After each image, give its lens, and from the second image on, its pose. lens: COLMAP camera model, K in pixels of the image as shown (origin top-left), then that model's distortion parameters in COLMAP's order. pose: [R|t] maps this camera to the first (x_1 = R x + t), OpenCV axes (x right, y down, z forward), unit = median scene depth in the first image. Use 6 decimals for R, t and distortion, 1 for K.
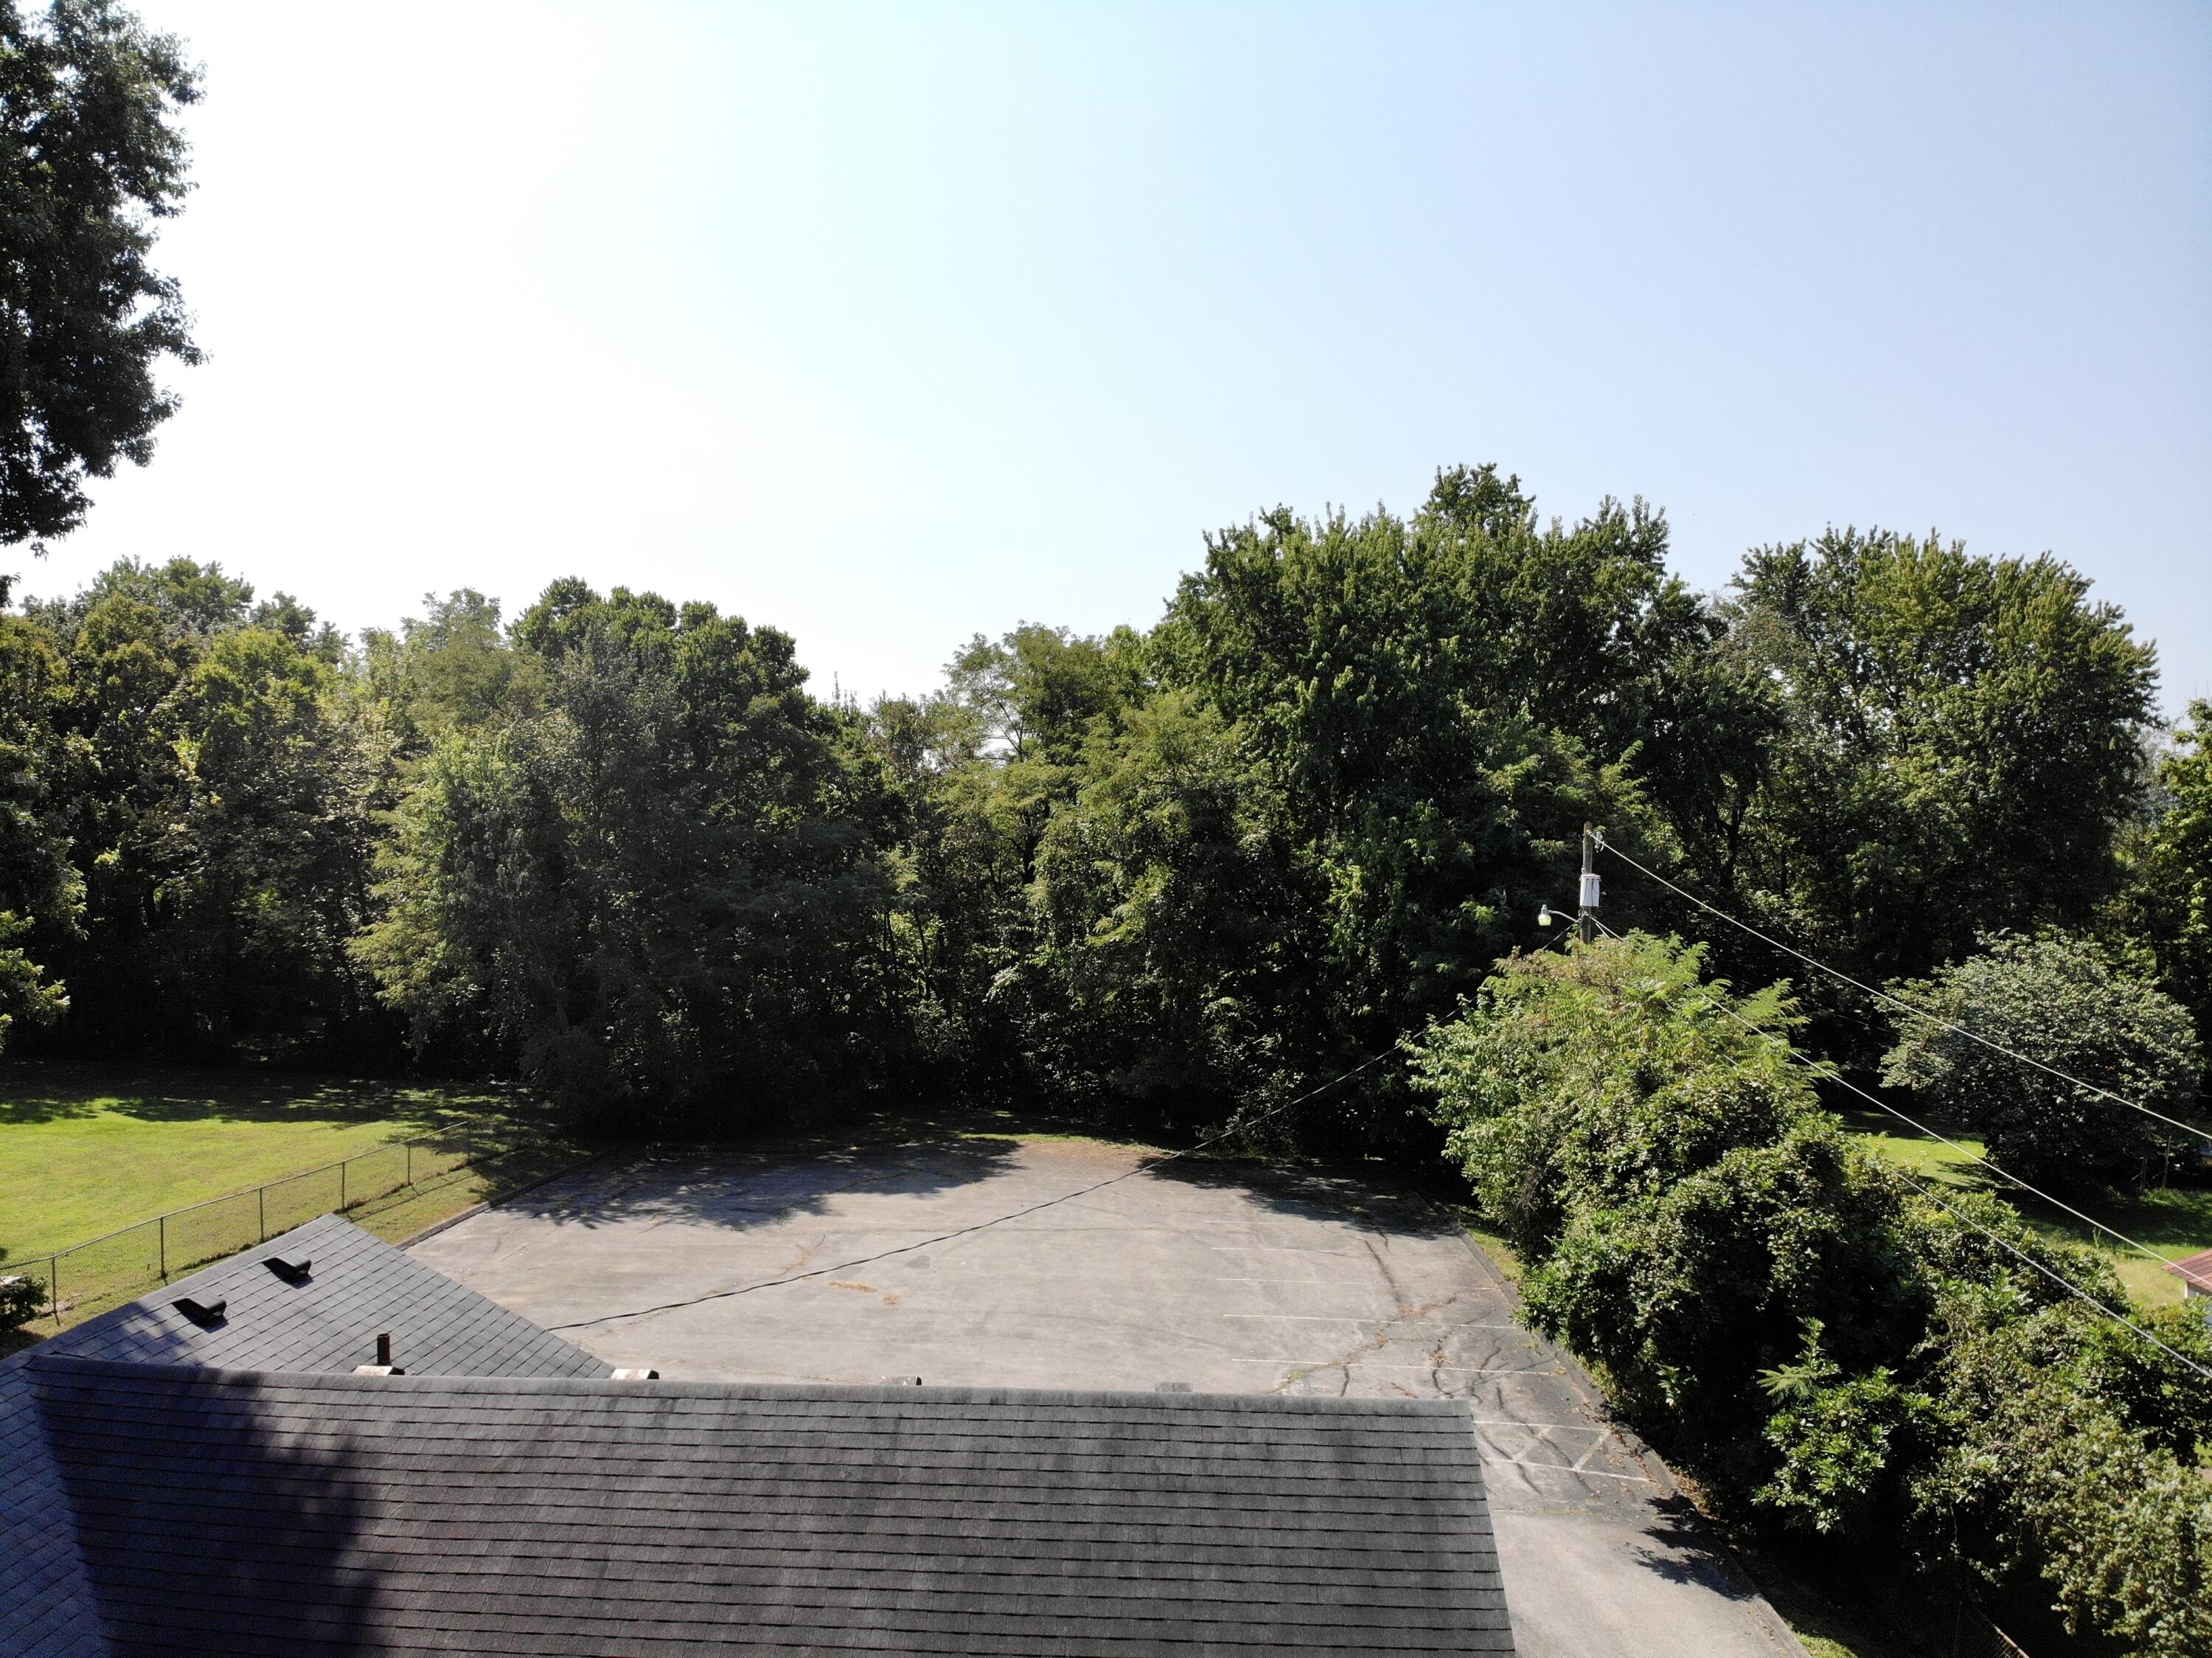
lens RADIAL K [[1555.4, 0, 1062.9], [0, 1555.4, 839.4], [0, 0, 1]] dist [0.065103, -0.040991]
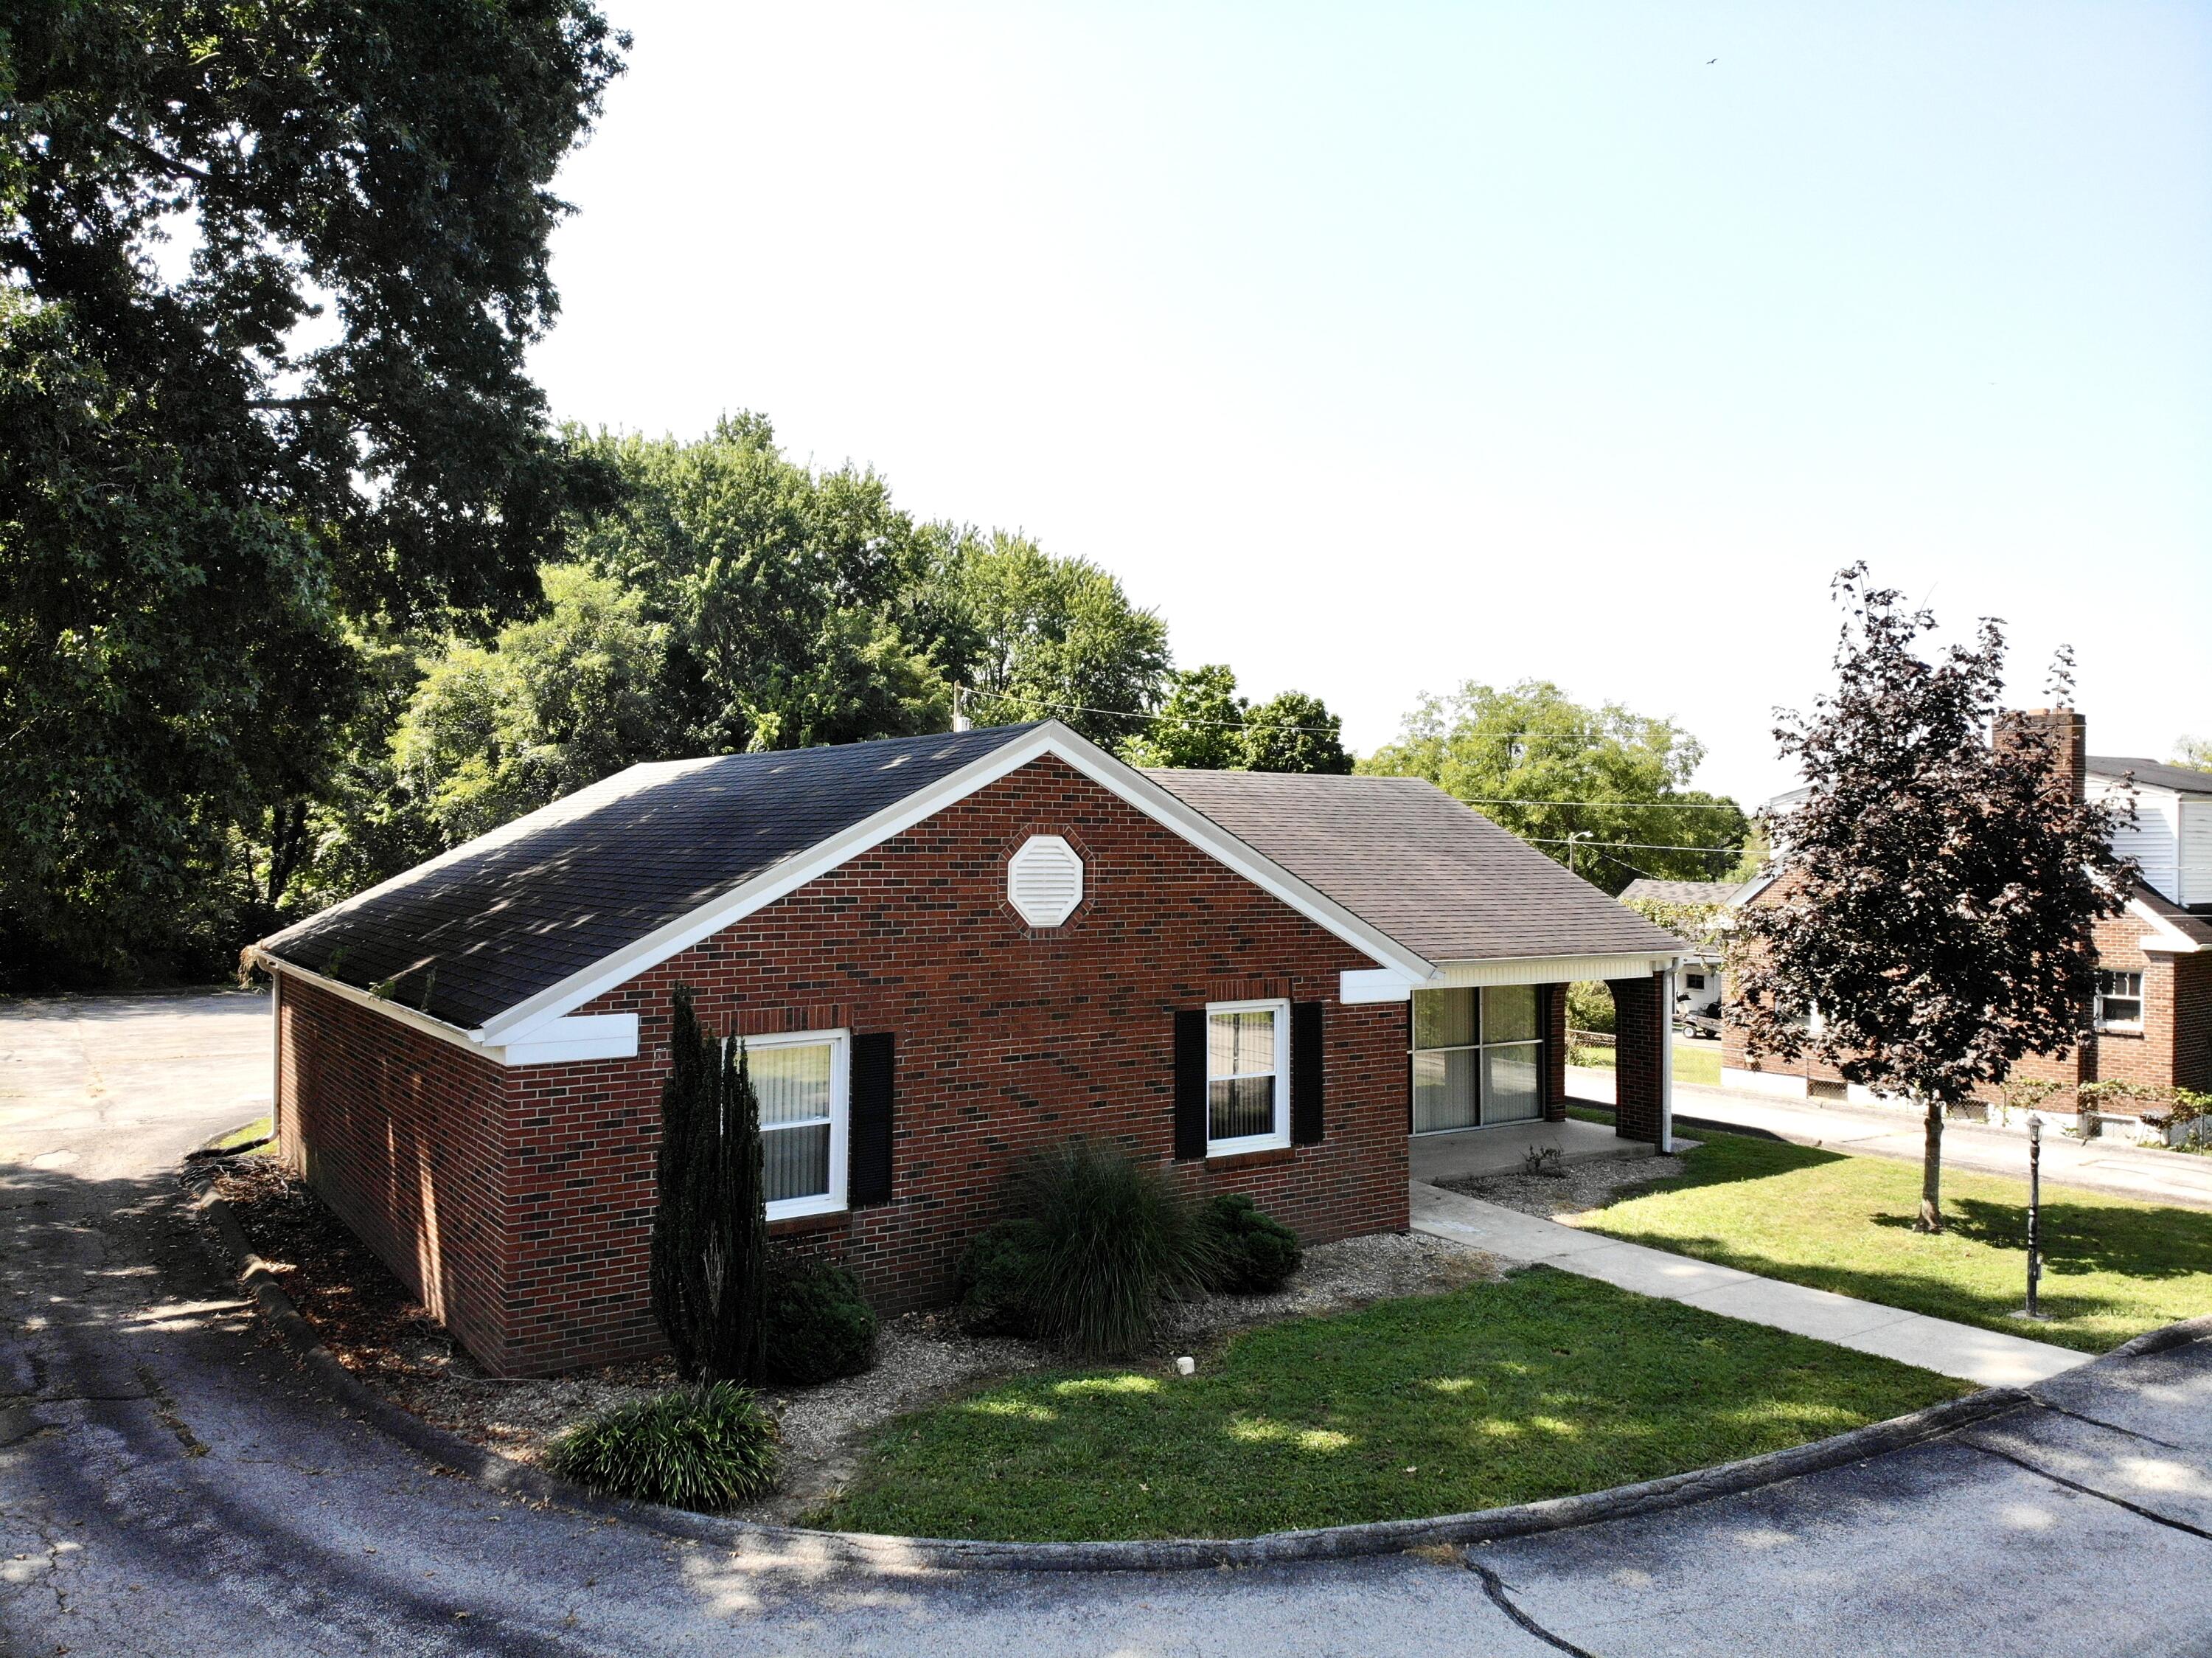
lens RADIAL K [[1555.4, 0, 1097.2], [0, 1555.4, 837.3], [0, 0, 1]] dist [0.065103, -0.040991]
pose [[0.784859, 0.006134, 0.619645, -0.333329], [-0.008705, 0.999961, 0.001127, 0.100795], [-0.619614, -0.006278, 0.784882, -0.101122]]
